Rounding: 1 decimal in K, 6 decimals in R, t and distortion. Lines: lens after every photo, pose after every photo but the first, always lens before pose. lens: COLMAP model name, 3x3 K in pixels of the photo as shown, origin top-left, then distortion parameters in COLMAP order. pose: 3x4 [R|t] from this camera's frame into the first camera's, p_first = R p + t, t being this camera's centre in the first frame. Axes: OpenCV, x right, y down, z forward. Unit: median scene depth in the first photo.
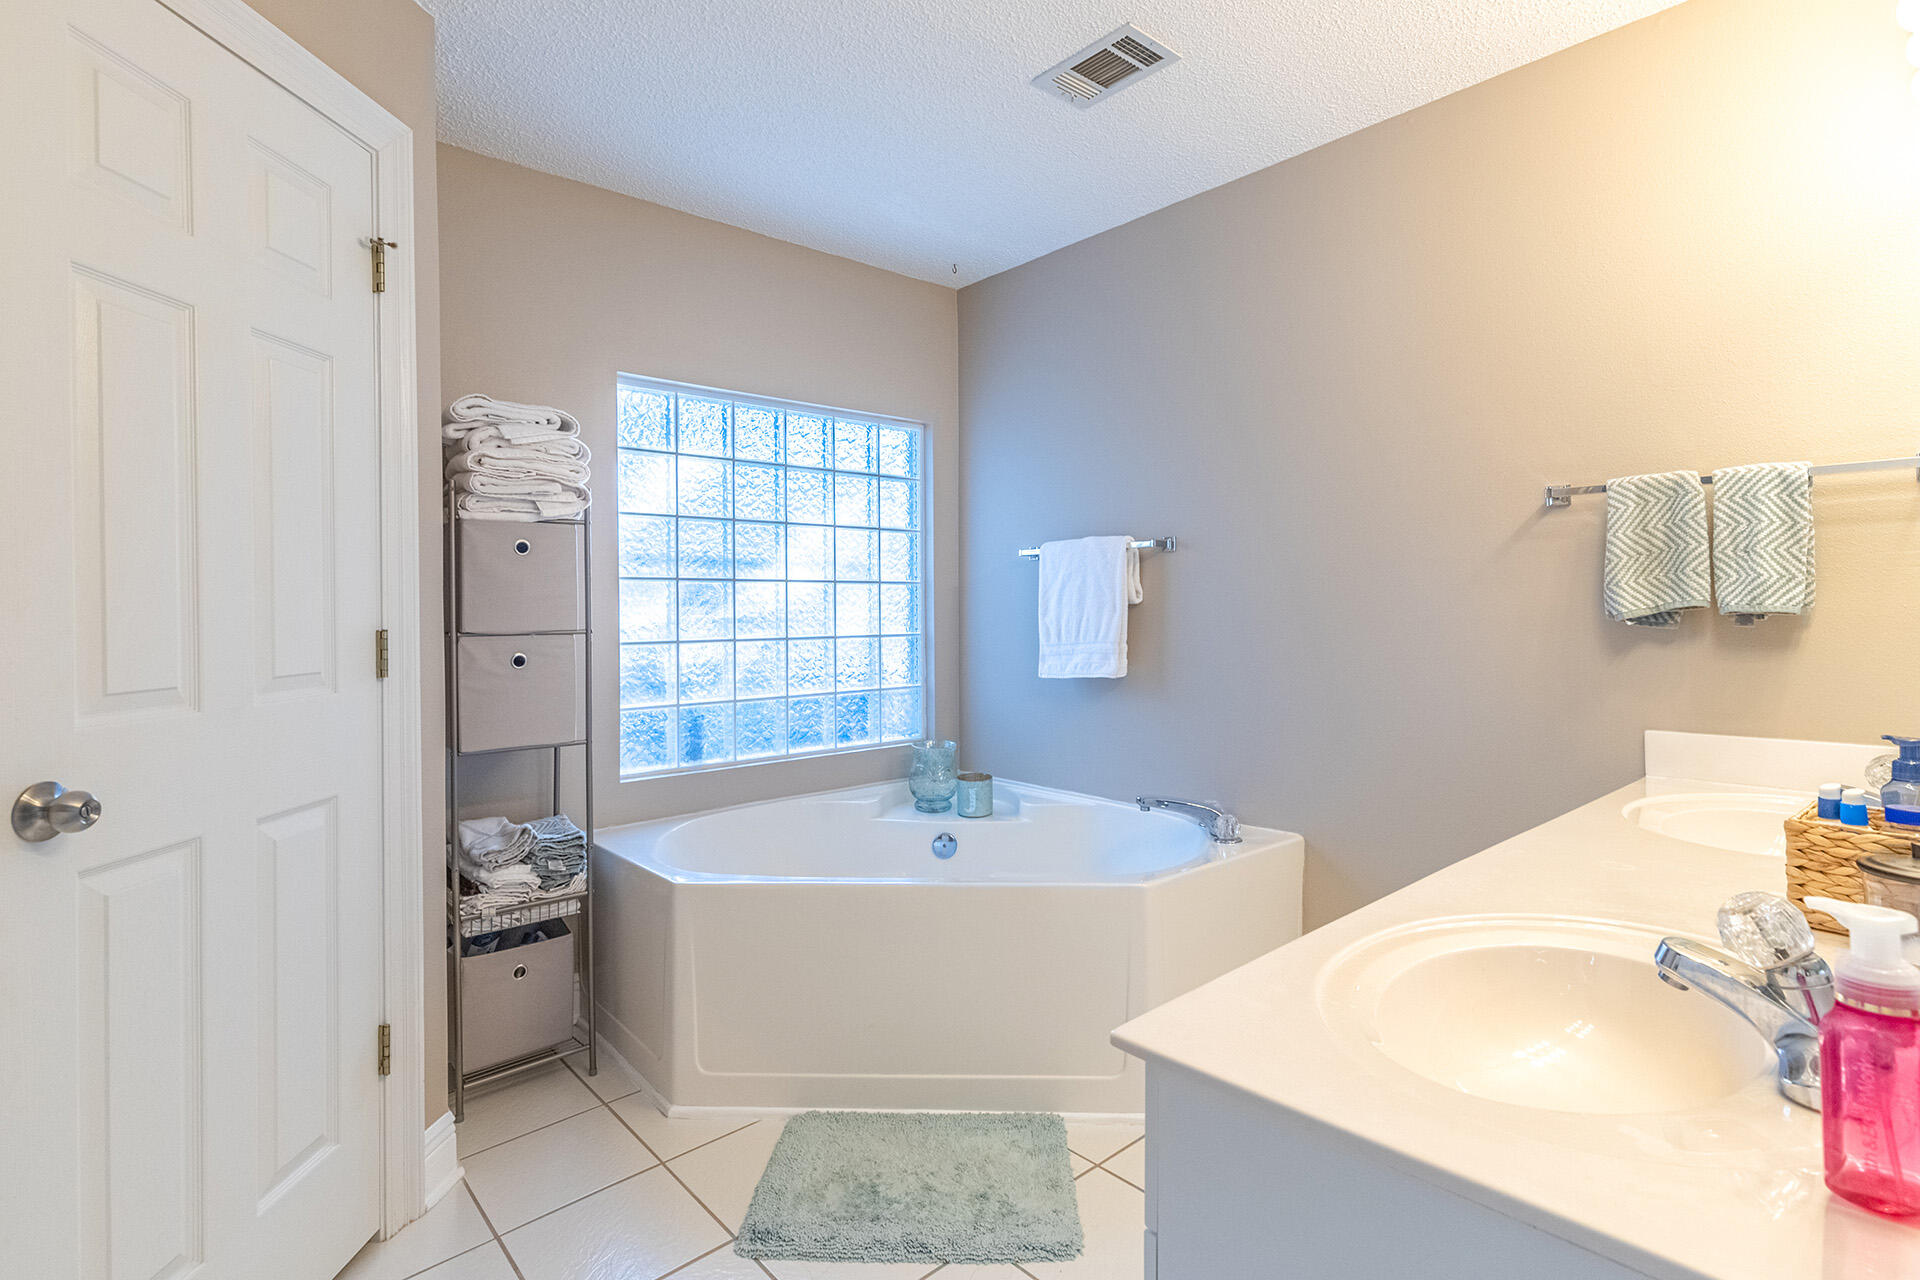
lens RADIAL K [[920.1, 0, 959.7], [0, 920.1, 633.1], [0, 0, 1]] dist [-0.003646, -0.000707]
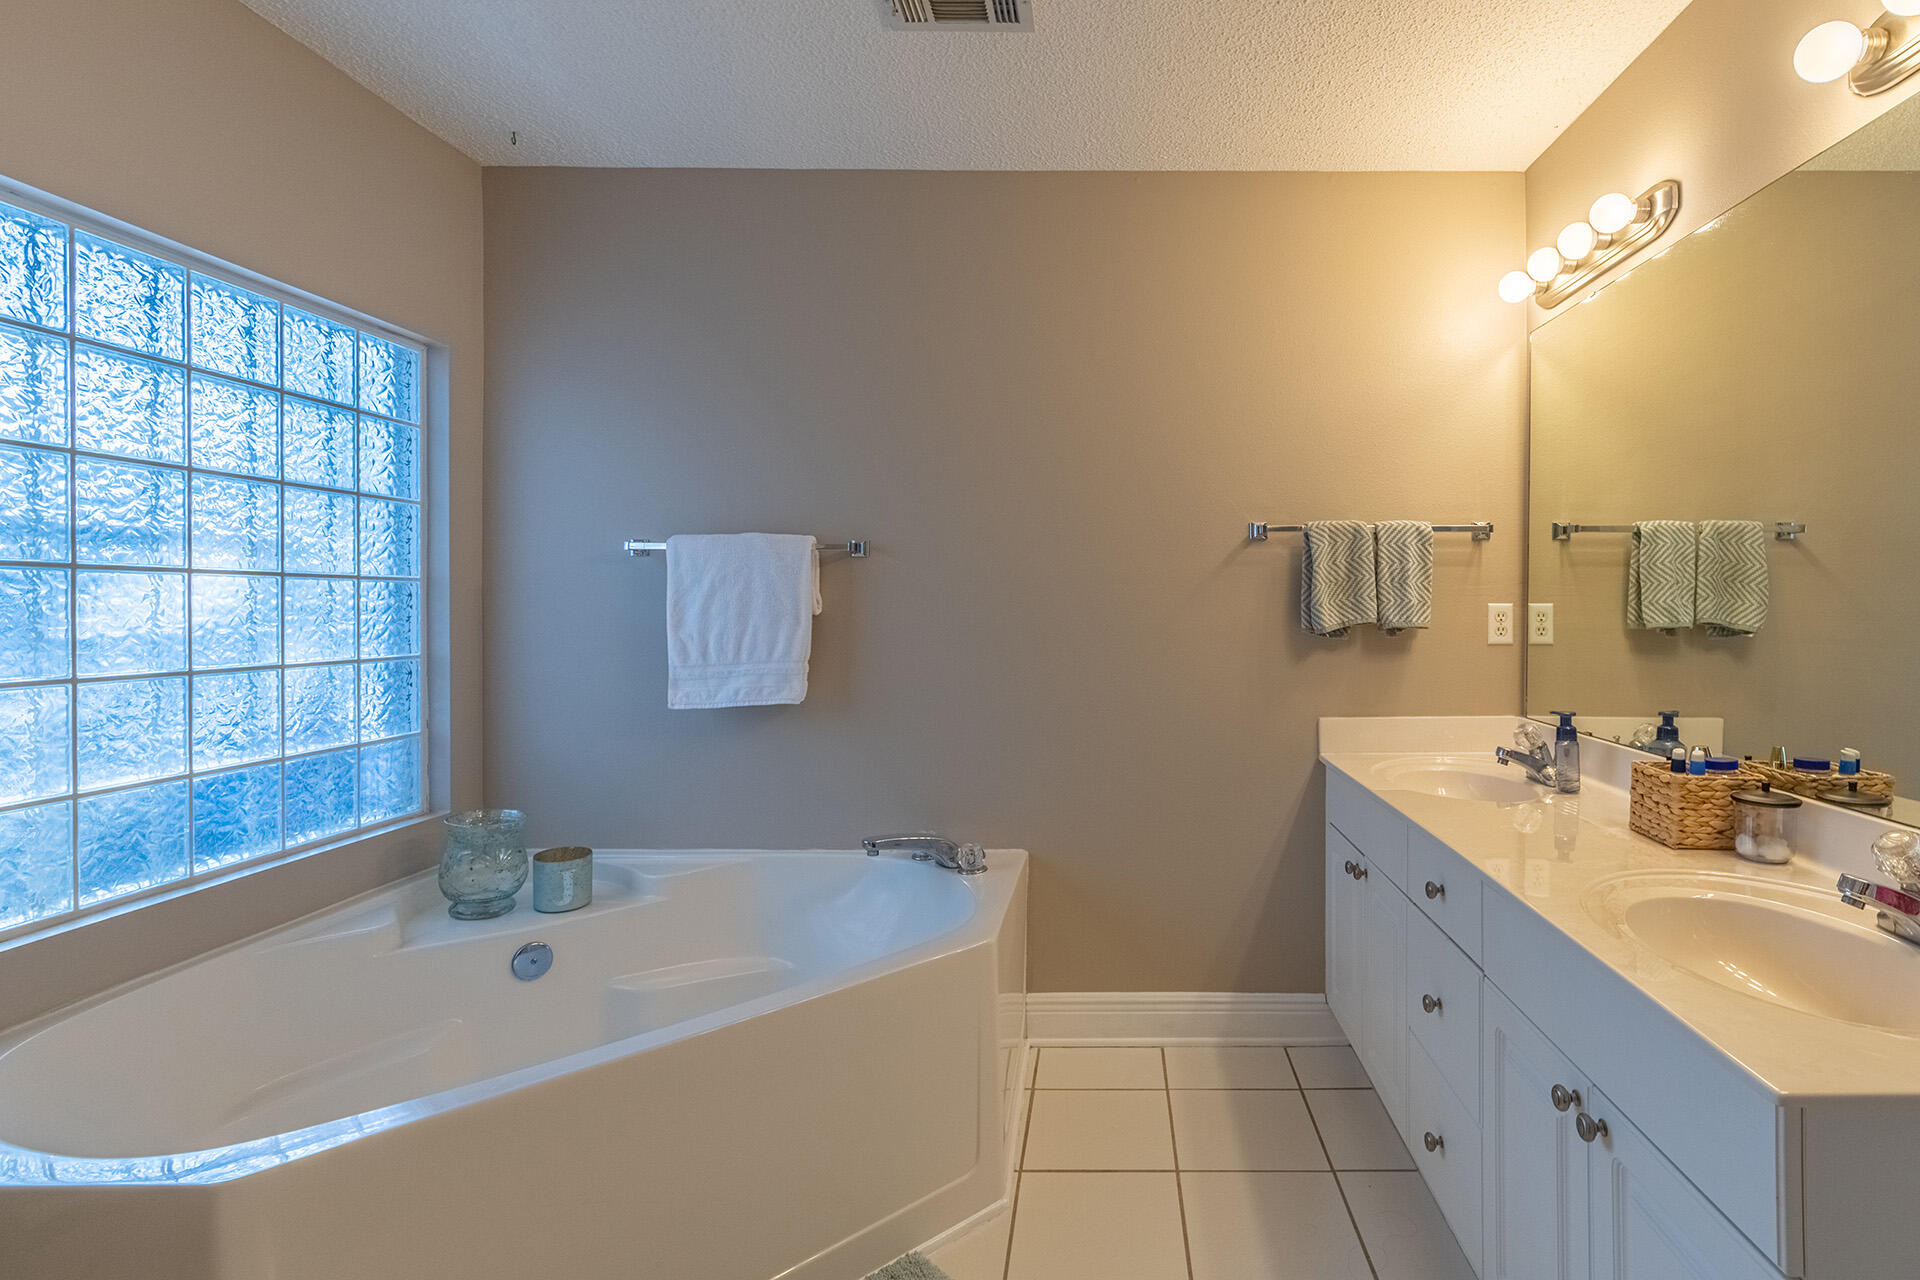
lens RADIAL K [[920.1, 0, 961.2], [0, 920.1, 630.6], [0, 0, 1]] dist [-0.003646, -0.000707]
pose [[0.665804, -0.000462, 0.746127, -0.337328], [0.014983, 0.999806, -0.012752, -0.004728], [-0.745977, 0.019669, 0.665682, 0.311848]]
